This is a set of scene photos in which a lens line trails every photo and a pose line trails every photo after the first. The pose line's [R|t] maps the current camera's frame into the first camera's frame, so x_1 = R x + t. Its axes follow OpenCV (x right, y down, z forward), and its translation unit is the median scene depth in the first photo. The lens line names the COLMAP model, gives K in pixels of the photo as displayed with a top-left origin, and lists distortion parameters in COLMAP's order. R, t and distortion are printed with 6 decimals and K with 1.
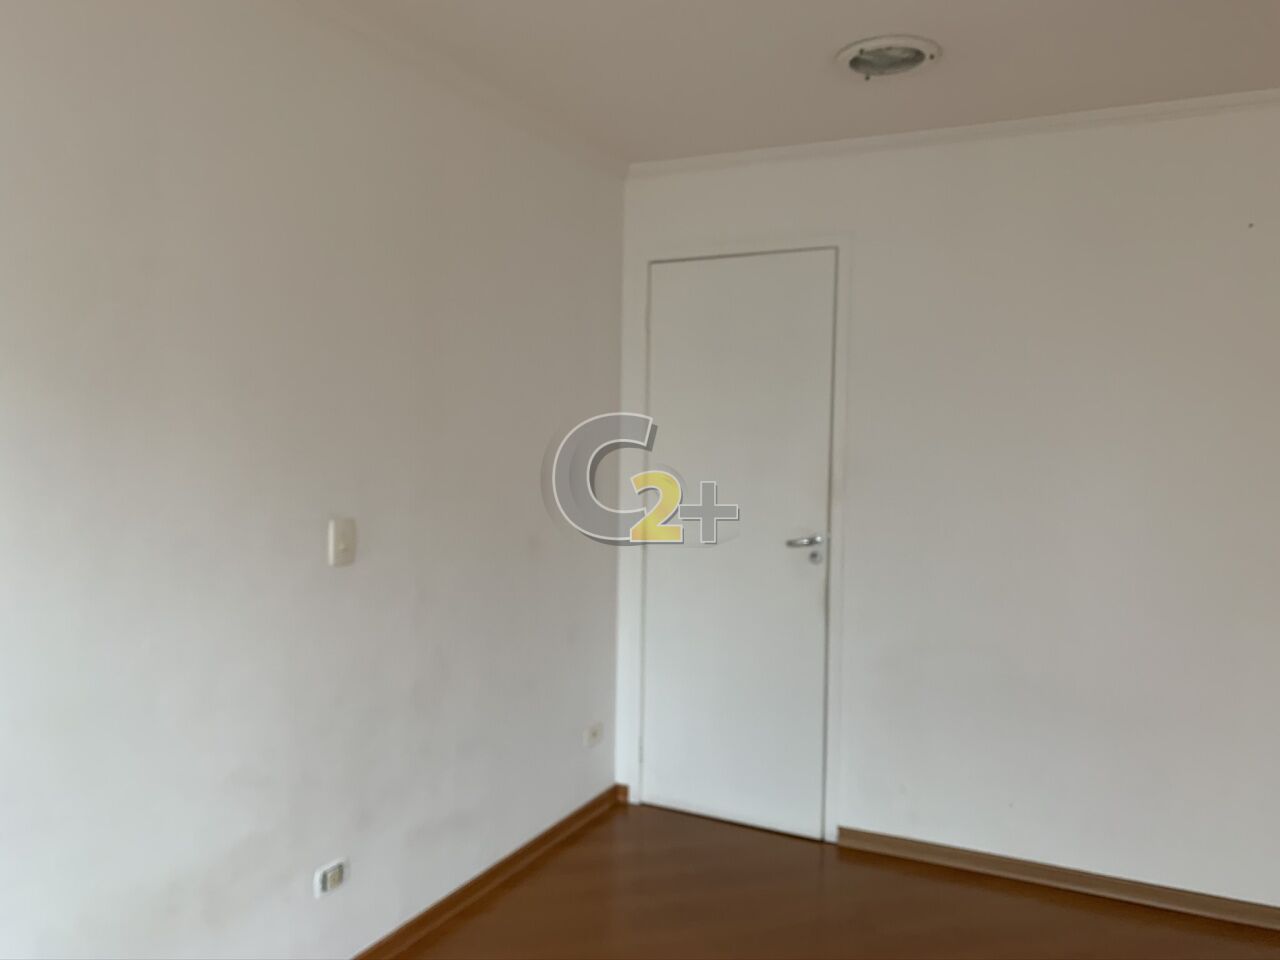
lens RADIAL K [[1016.6, 0, 634.2], [0, 1016.6, 475.5], [0, 0, 1]] dist [0.010978, -0.011147]
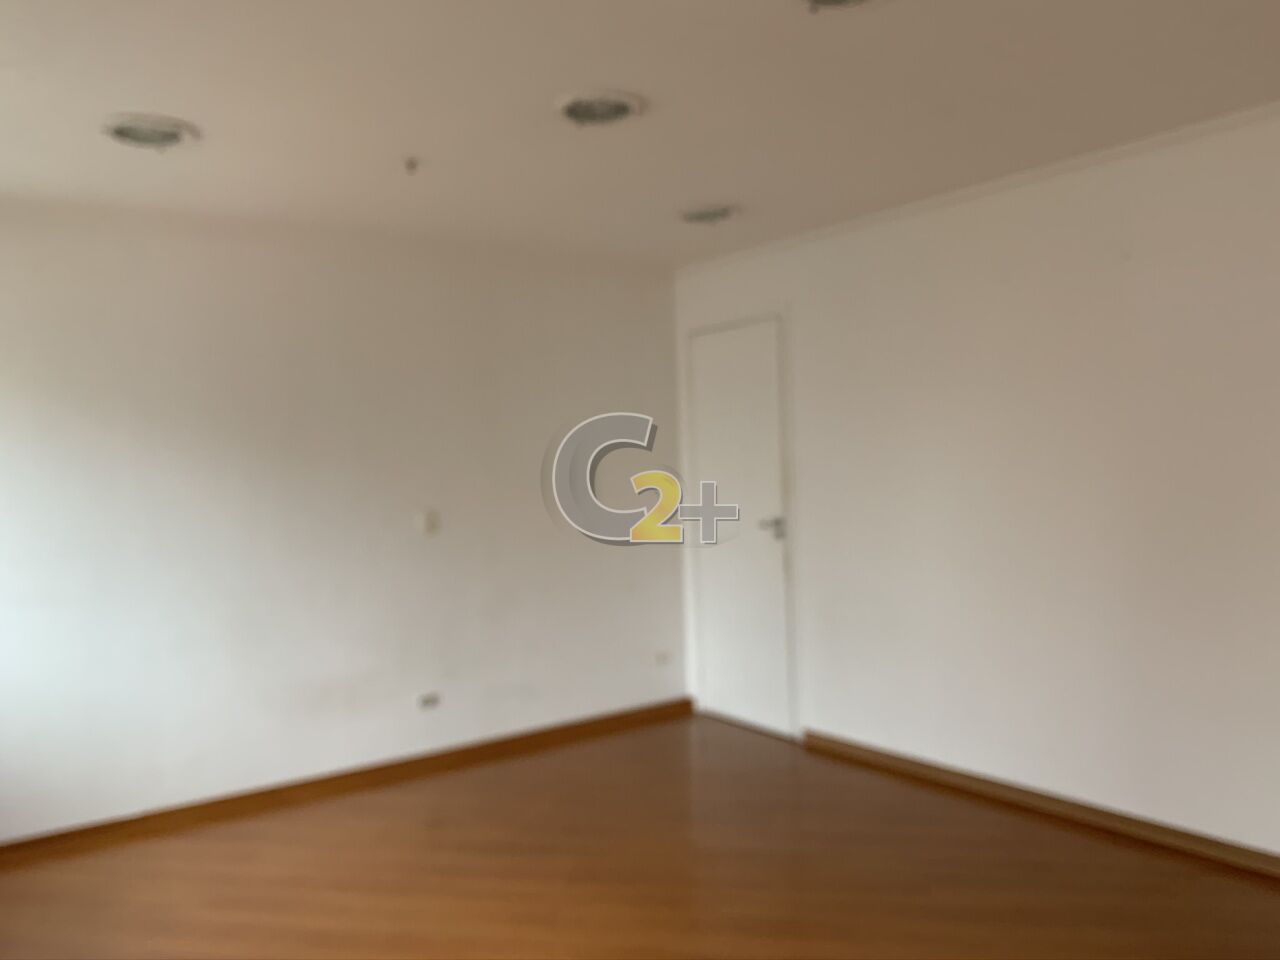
lens RADIAL K [[1016.6, 0, 642.0], [0, 1016.6, 483.0], [0, 0, 1]] dist [0.010978, -0.011147]
pose [[0.873637, -0.043922, -0.484591, 0.691769], [0.035639, 0.999019, -0.026297, 0.040513], [0.485271, 0.005704, 0.874345, -0.317303]]
